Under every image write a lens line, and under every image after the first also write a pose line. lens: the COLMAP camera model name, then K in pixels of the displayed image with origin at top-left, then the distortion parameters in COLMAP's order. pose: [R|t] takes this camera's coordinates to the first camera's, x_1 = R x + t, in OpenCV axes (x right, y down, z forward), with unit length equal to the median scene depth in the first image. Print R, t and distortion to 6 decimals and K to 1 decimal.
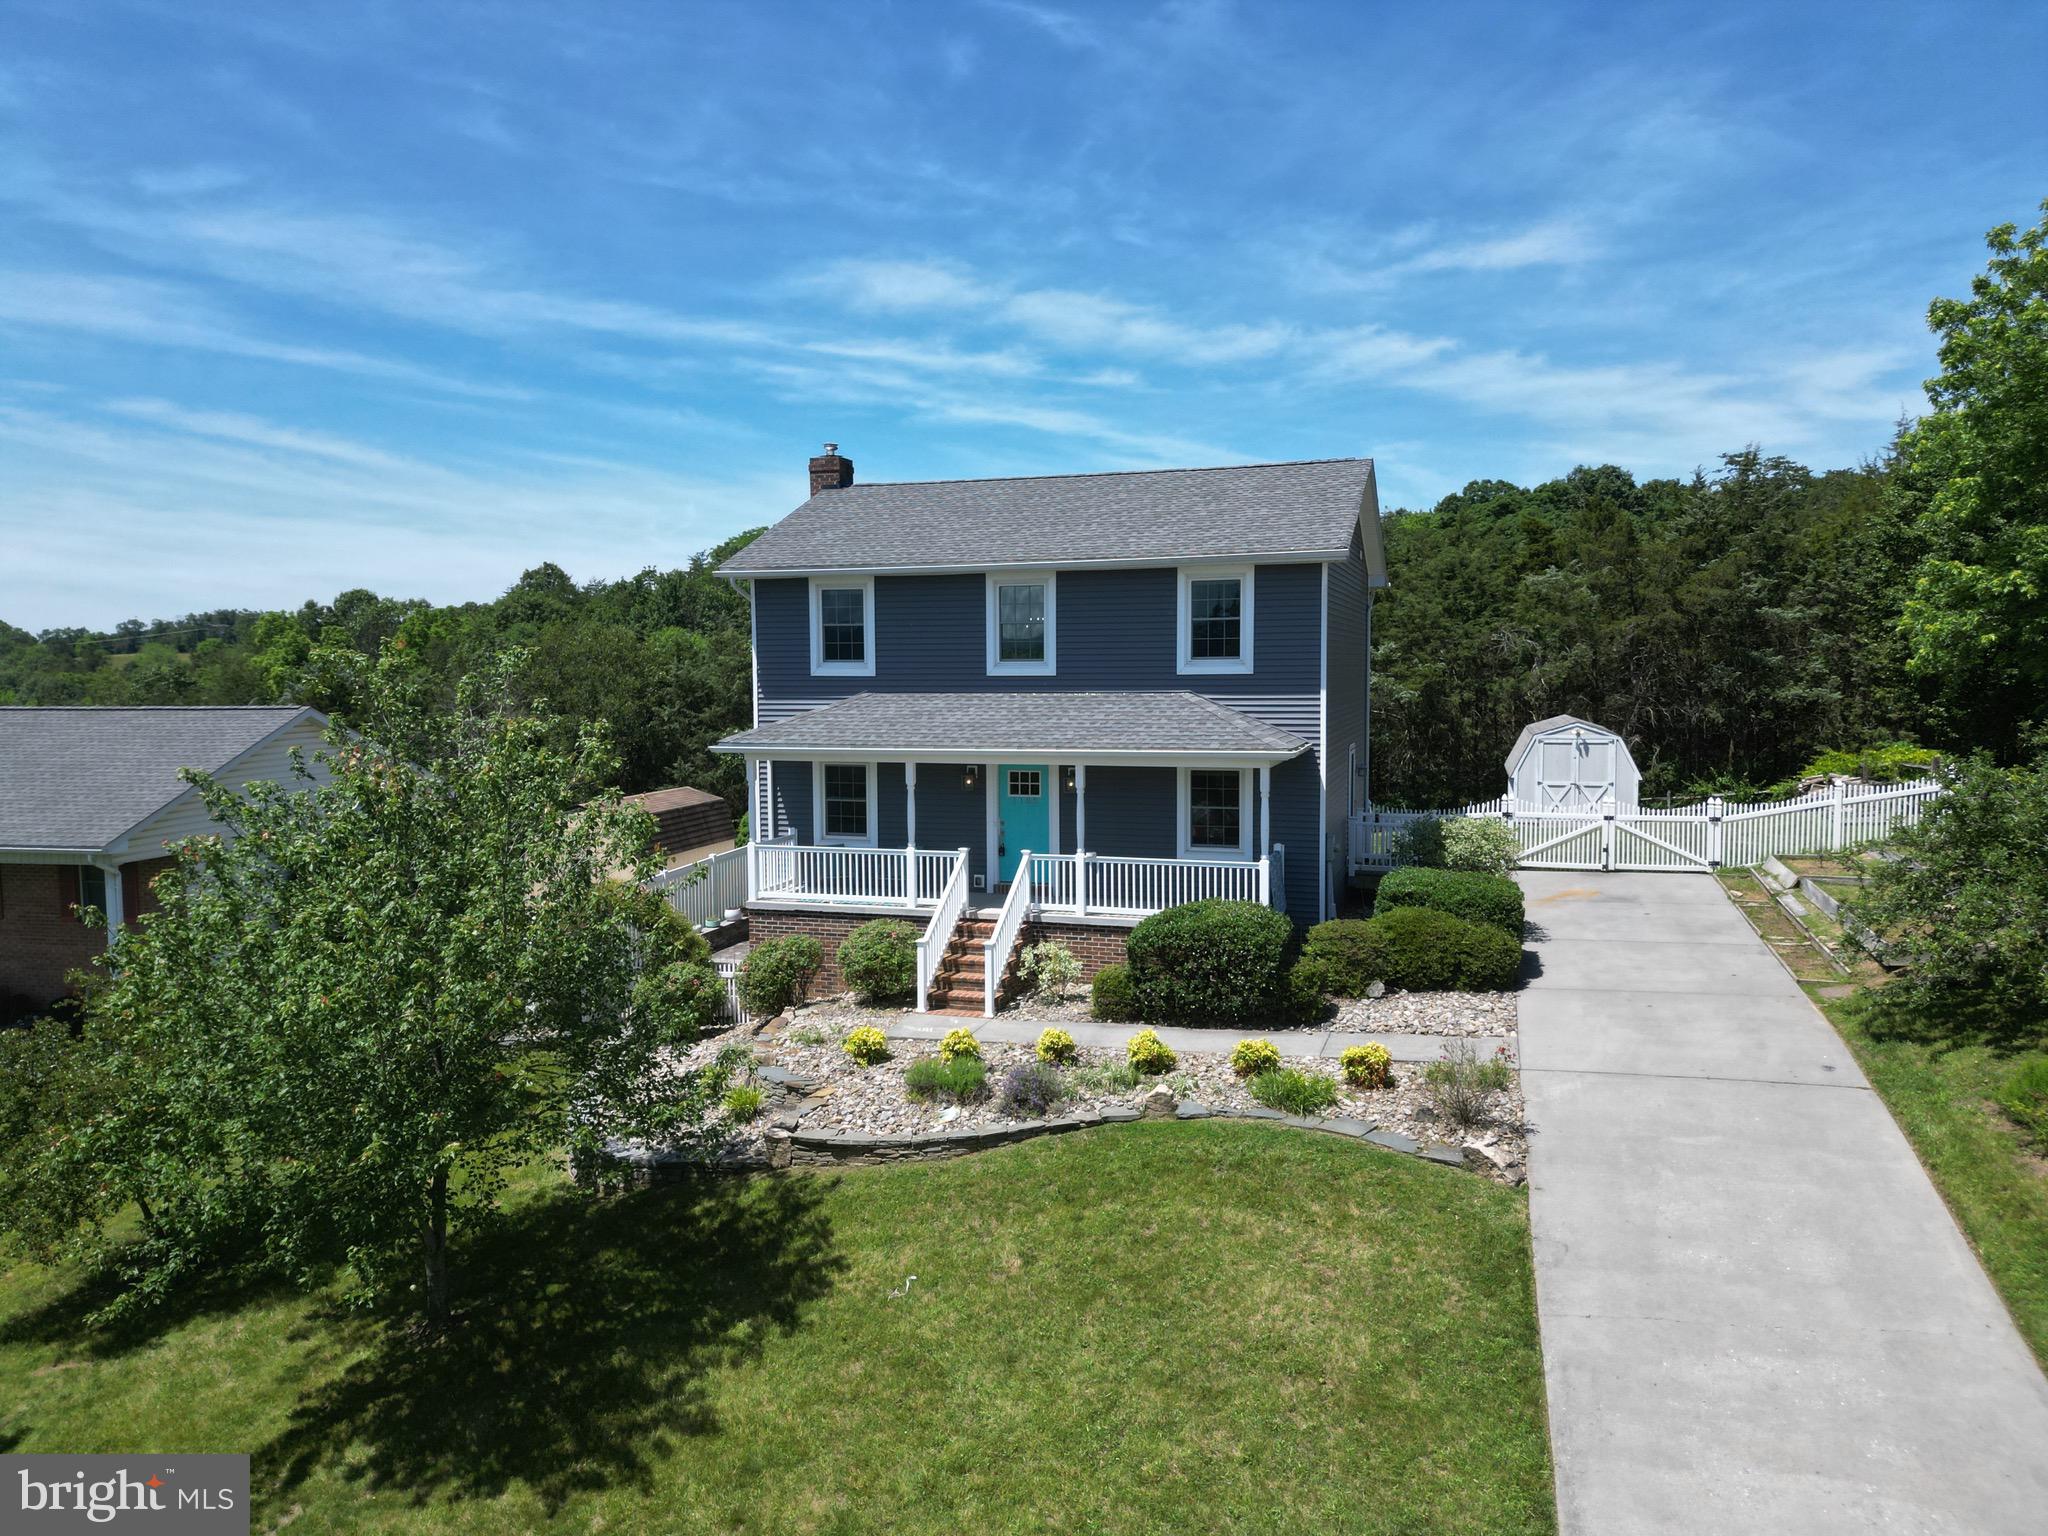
lens RADIAL K [[1437.3, 0, 1023.8], [0, 1437.3, 762.5], [0, 0, 1]] dist [0.069296, -0.066257]
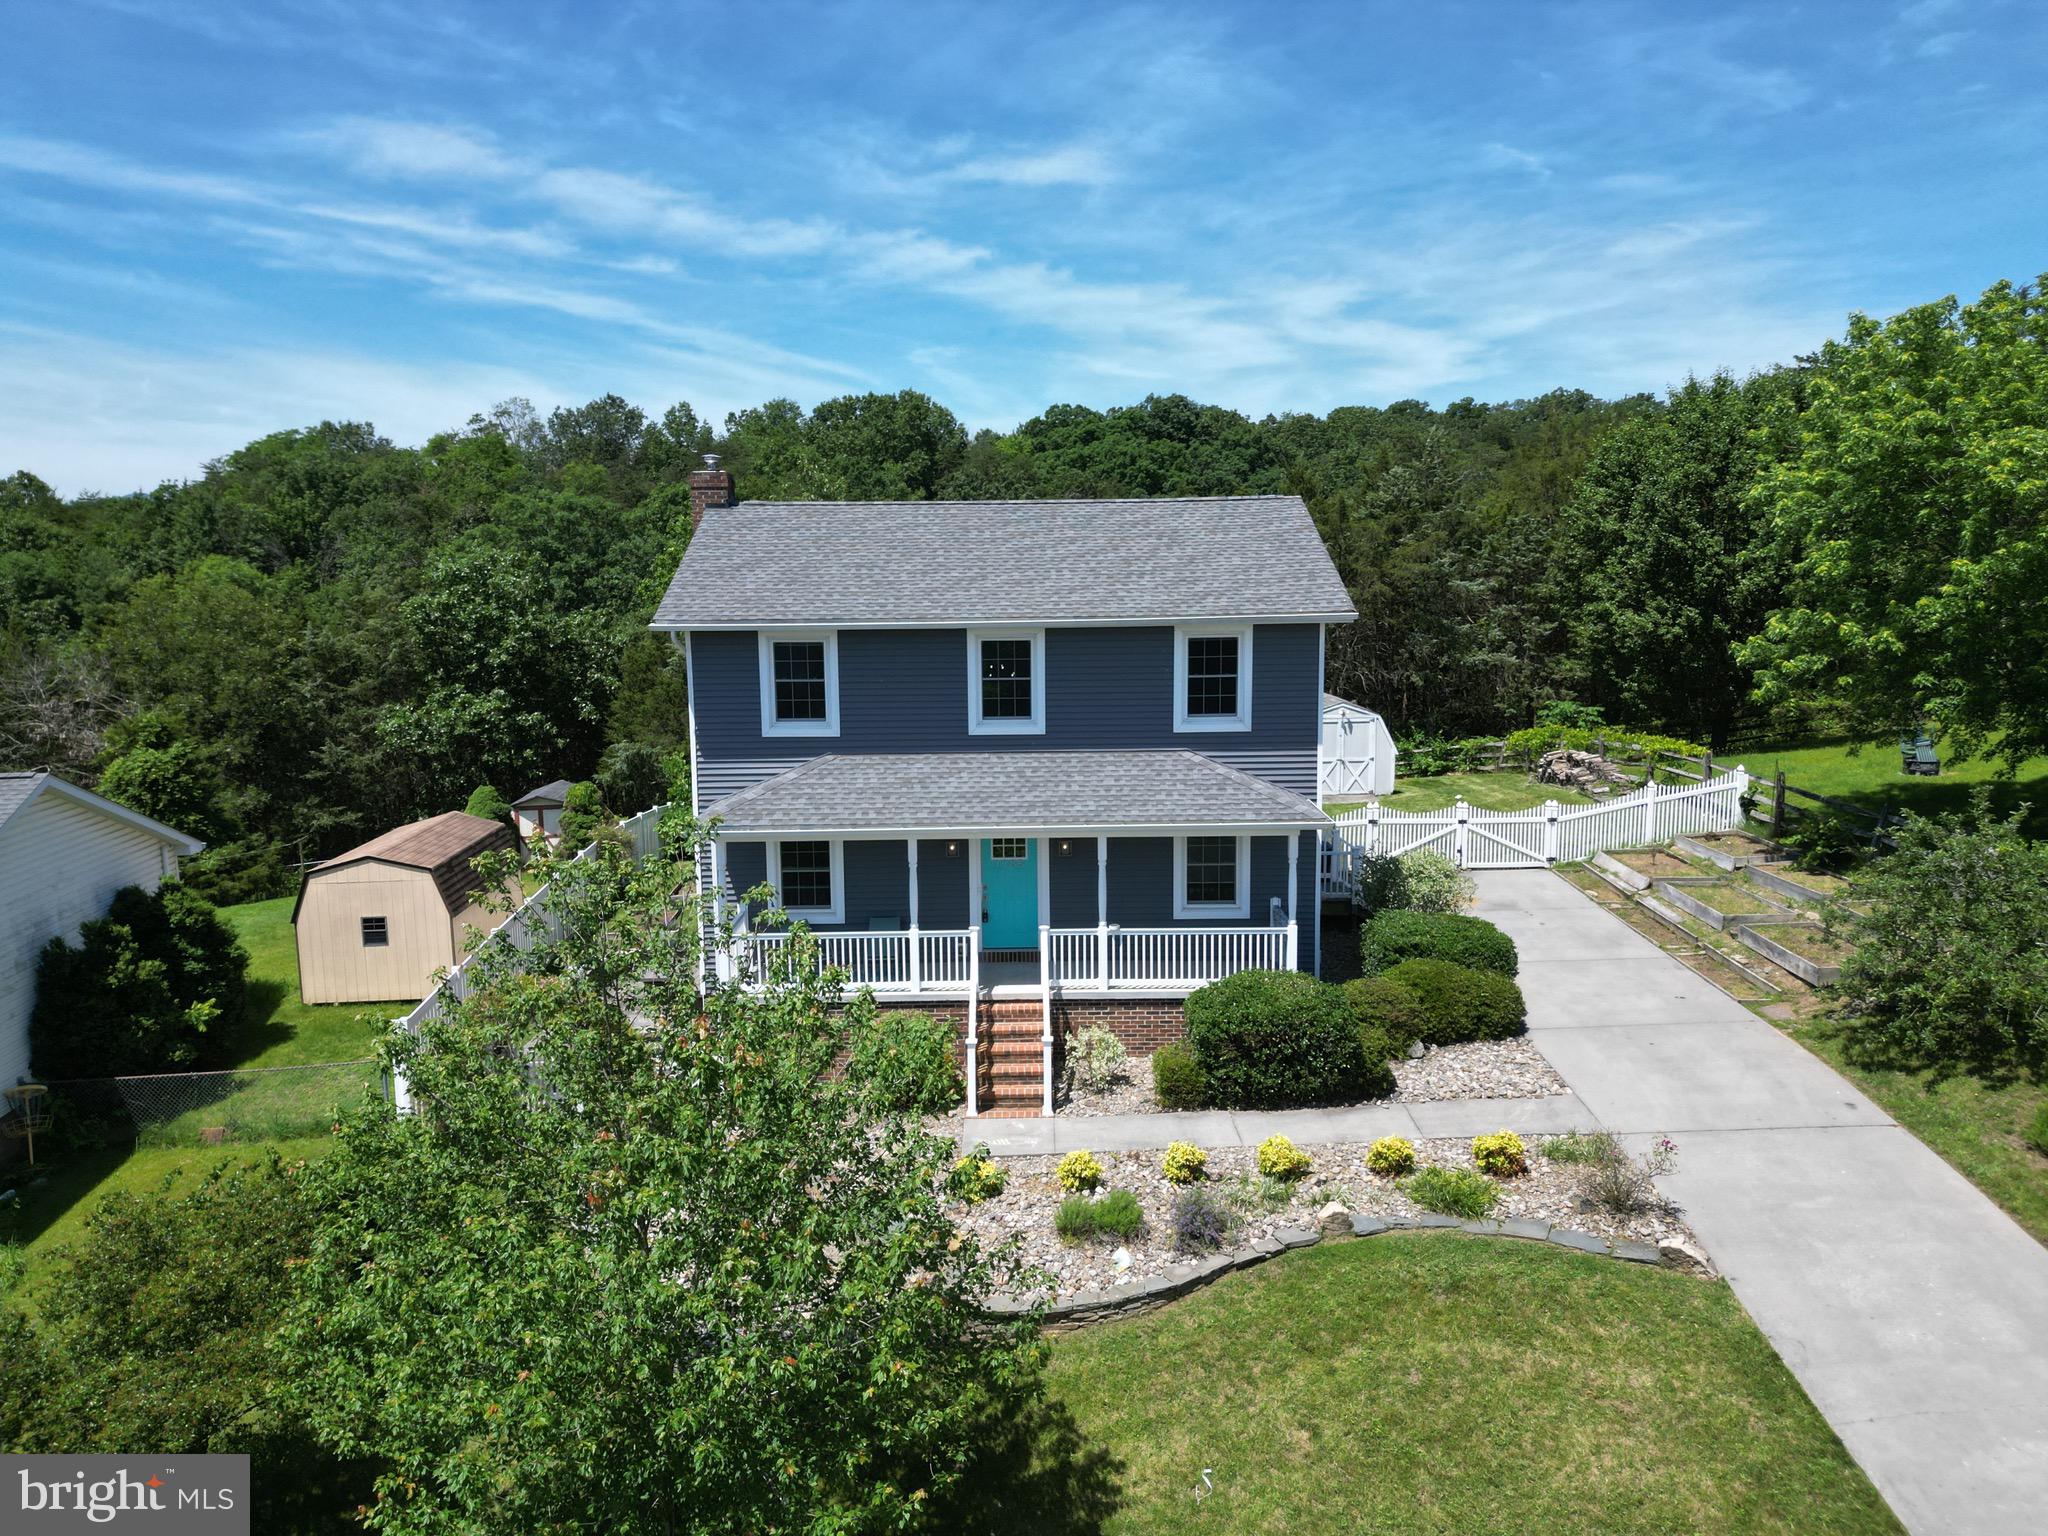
lens RADIAL K [[1437.3, 0, 1023.8], [0, 1437.3, 762.5], [0, 0, 1]] dist [0.069296, -0.066257]
pose [[0.951587, -0.046393, 0.303859, -0.278157], [0.025674, 0.997086, 0.071833, -0.109219], [-0.306307, -0.060554, 0.950005, 0.094738]]
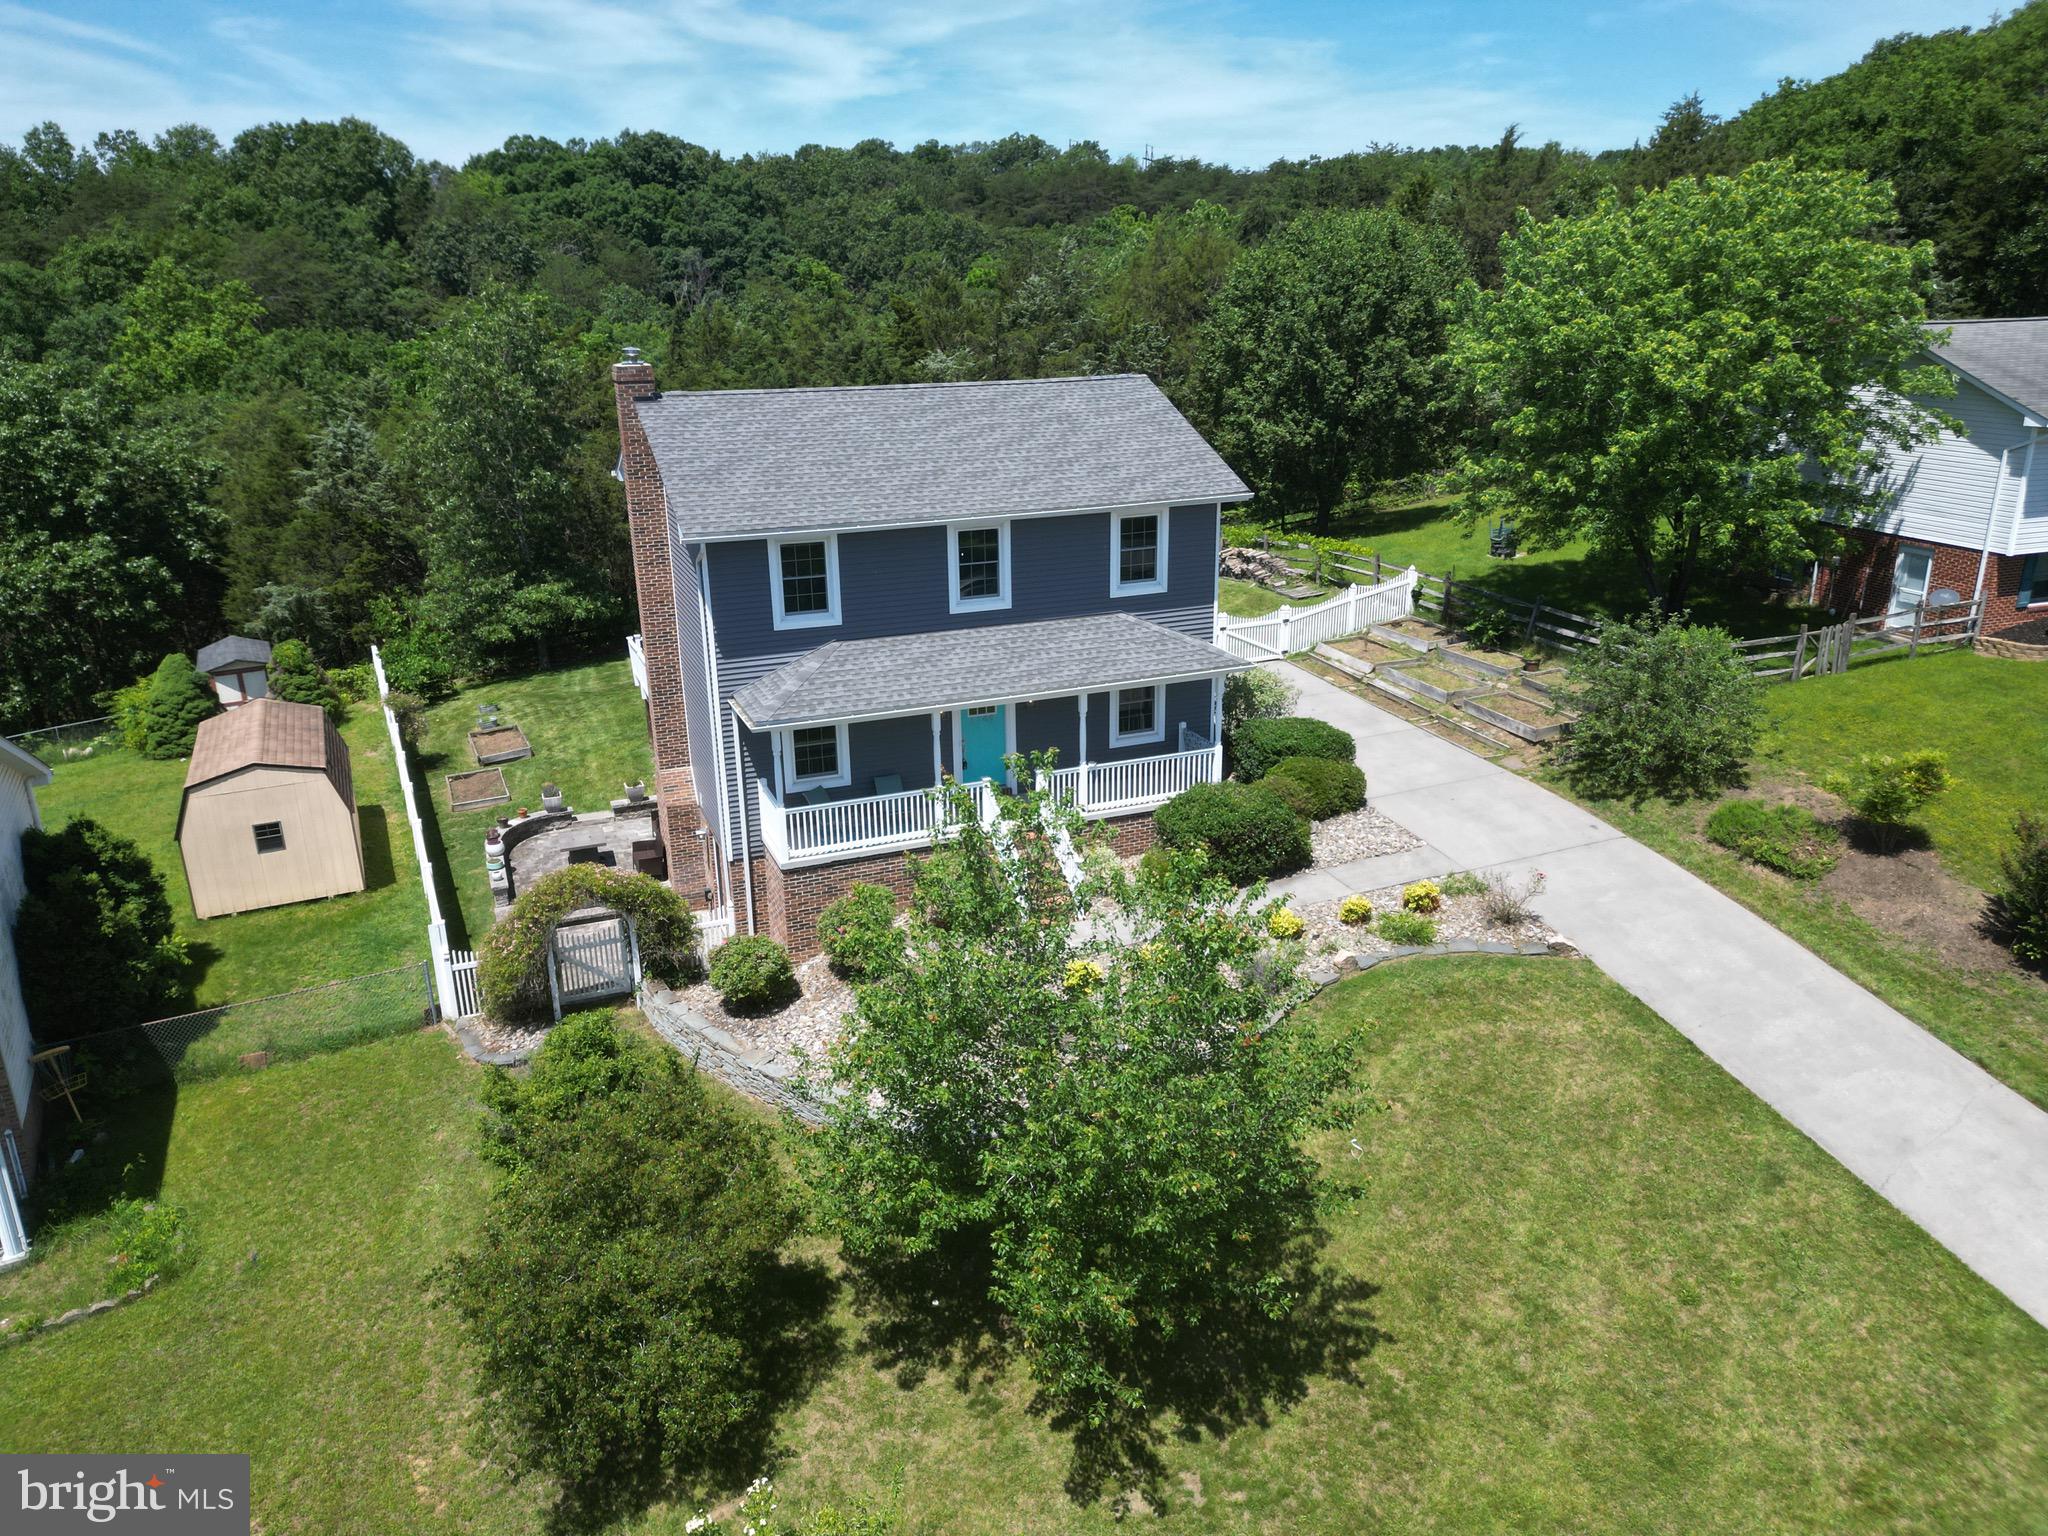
lens RADIAL K [[1437.3, 0, 1023.8], [0, 1437.3, 762.5], [0, 0, 1]] dist [0.069296, -0.066257]
pose [[0.771342, -0.204492, 0.602673, -0.664802], [0.054078, 0.964607, 0.258087, -0.230736], [-0.634119, -0.166482, 0.755100, 0.120750]]
